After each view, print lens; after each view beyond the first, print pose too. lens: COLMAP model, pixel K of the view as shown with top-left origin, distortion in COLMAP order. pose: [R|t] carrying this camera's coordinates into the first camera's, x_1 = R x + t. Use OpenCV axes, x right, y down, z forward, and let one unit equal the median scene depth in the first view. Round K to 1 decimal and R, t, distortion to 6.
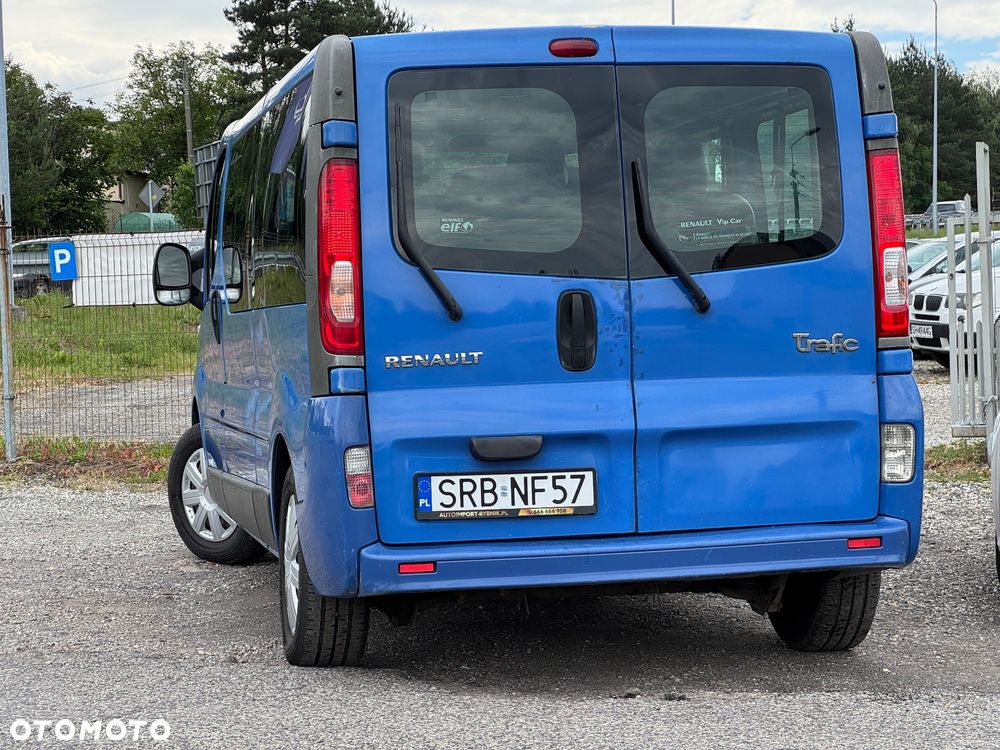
lens RADIAL K [[2274.4, 0, 500.0], [0, 2274.4, 375.0], [0, 0, 1]] dist [-0.332339, 9.747965]
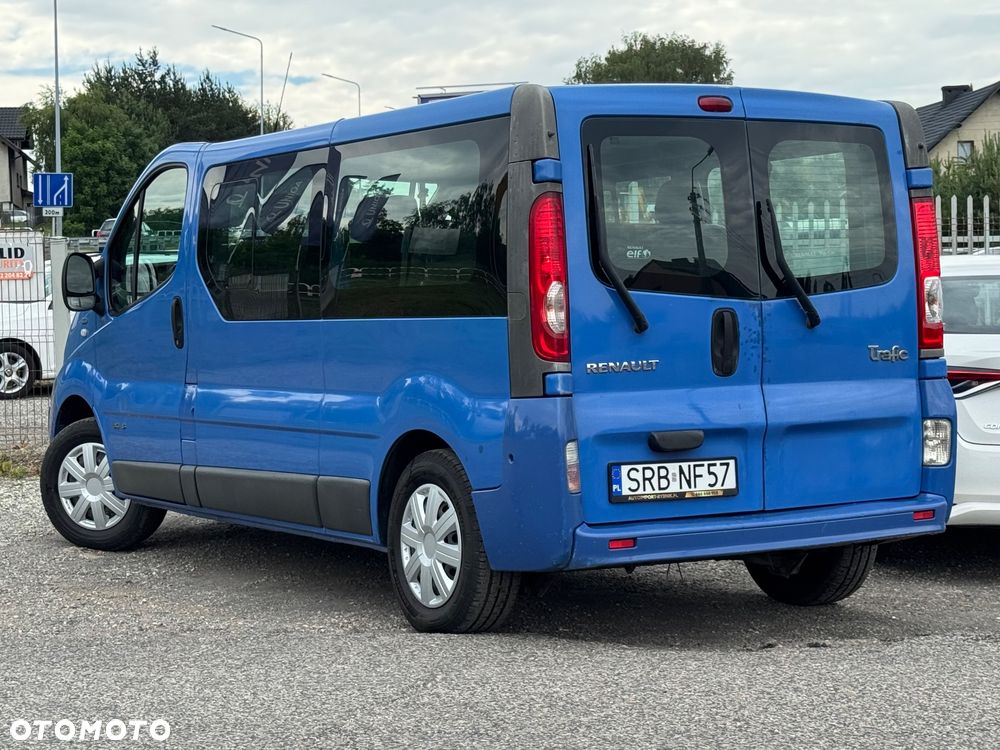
lens RADIAL K [[2049.2, 0, 500.0], [0, 2049.2, 375.0], [0, 0, 1]] dist [0.188603, 0.184037]
pose [[0.941345, 0.002147, 0.337438, -0.444978], [-0.002851, 0.999995, 0.001591, -0.003672], [-0.337432, -0.002459, 0.941347, 0.020488]]
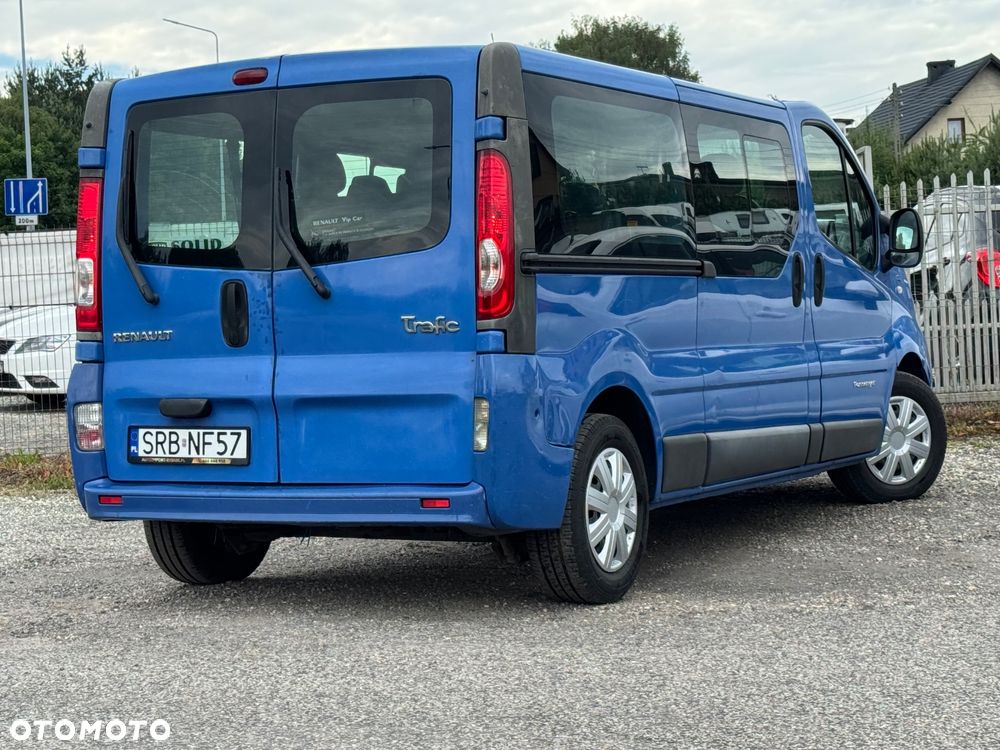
lens RADIAL K [[2049.2, 0, 500.0], [0, 2049.2, 375.0], [0, 0, 1]] dist [0.188603, 0.184037]
pose [[0.766159, 0.024222, -0.642194, 0.850715], [-0.009595, 0.999609, 0.026256, -0.016850], [0.642579, -0.013954, 0.766092, 0.251050]]
